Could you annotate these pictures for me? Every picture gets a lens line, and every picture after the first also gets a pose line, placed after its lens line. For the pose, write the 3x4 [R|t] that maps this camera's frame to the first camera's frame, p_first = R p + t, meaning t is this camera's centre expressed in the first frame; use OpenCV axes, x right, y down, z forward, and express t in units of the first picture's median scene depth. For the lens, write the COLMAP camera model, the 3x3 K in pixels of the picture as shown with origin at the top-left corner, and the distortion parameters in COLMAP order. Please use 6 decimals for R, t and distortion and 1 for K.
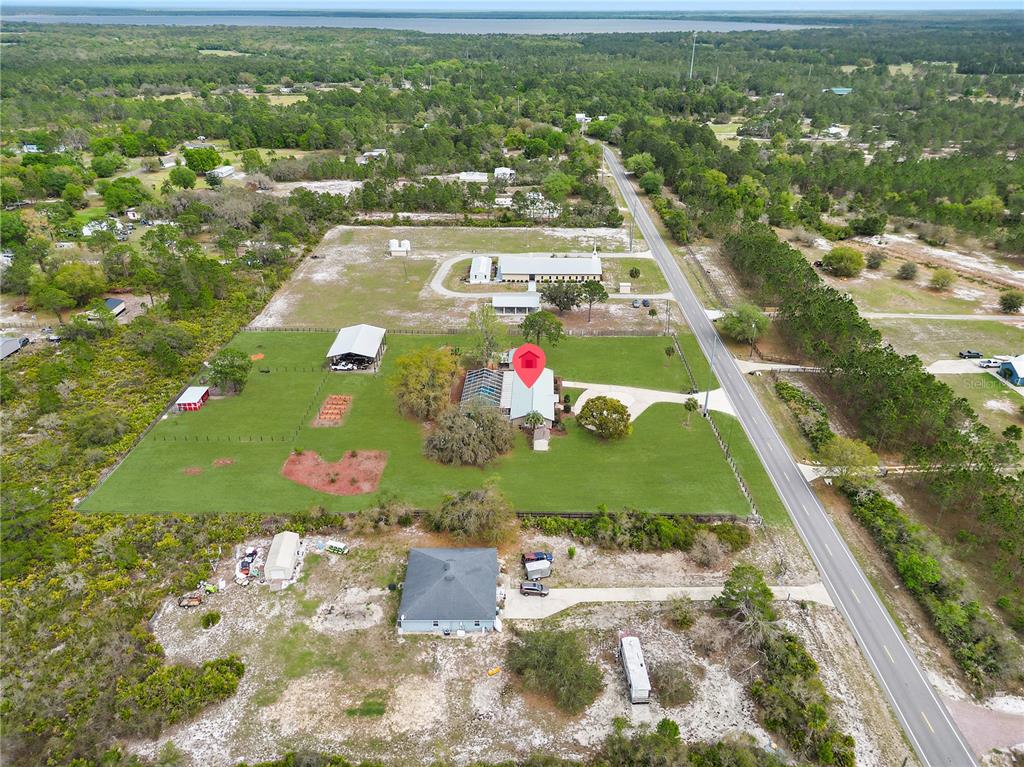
lens RADIAL K [[726.6, 0, 512.0], [0, 726.6, 383.5], [0, 0, 1]] dist [0.077774, -0.084460]
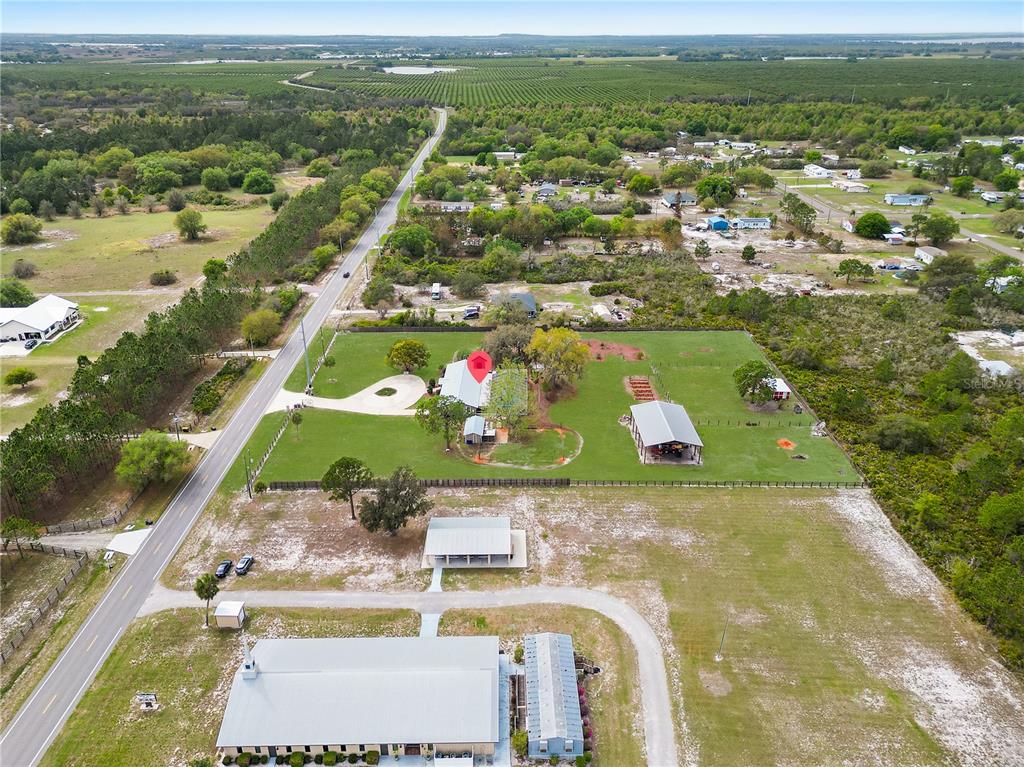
lens RADIAL K [[740.4, 0, 510.7], [0, 740.4, 361.1], [0, 0, 1]] dist [0.107863, -0.110733]
pose [[-0.999716, 0.007780, -0.022533, -0.017624], [-0.012621, 0.629149, 0.777182, -0.816666], [0.020223, 0.777245, -0.628872, 1.575137]]
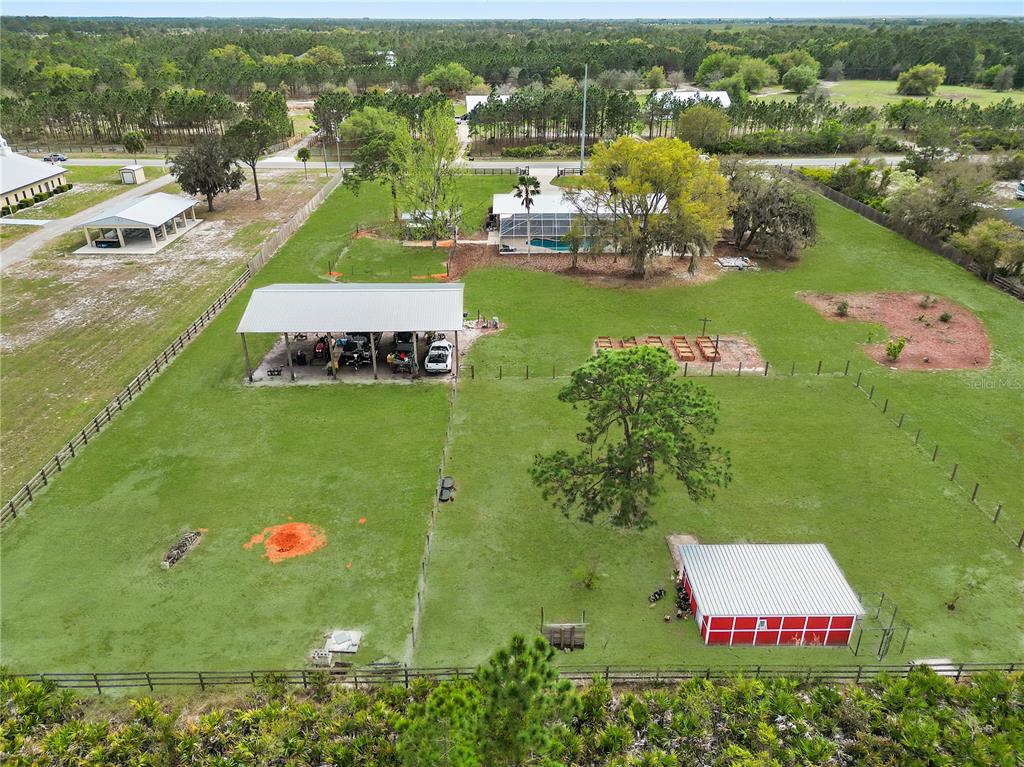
lens RADIAL K [[726.6, 0, 512.0], [0, 726.6, 383.5], [0, 0, 1]] dist [0.077774, -0.084460]
pose [[-0.050853, -0.453260, 0.889927, -0.577082], [0.453751, 0.783314, 0.424888, -0.151524], [-0.889676, 0.425412, 0.165834, 0.952621]]
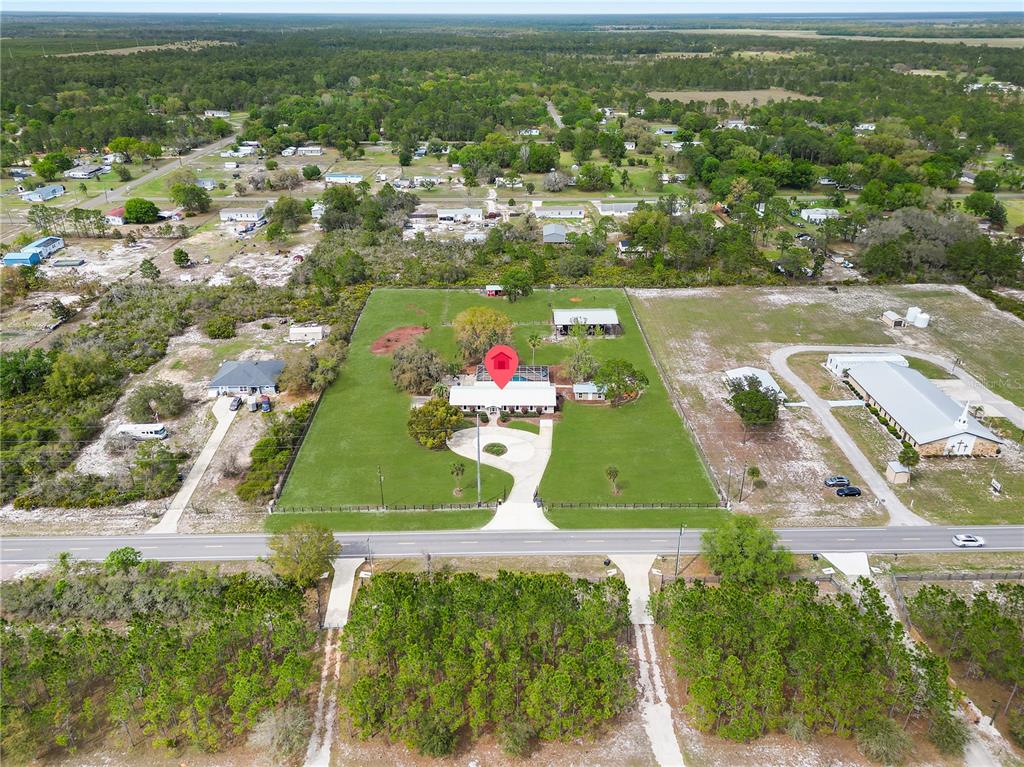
lens RADIAL K [[726.6, 0, 512.0], [0, 726.6, 383.5], [0, 0, 1]] dist [0.077774, -0.084460]
pose [[0.038084, 0.447884, -0.893280, 0.874447], [-0.457232, 0.802671, 0.382960, -0.370664], [0.888532, 0.393852, 0.235356, 0.725558]]
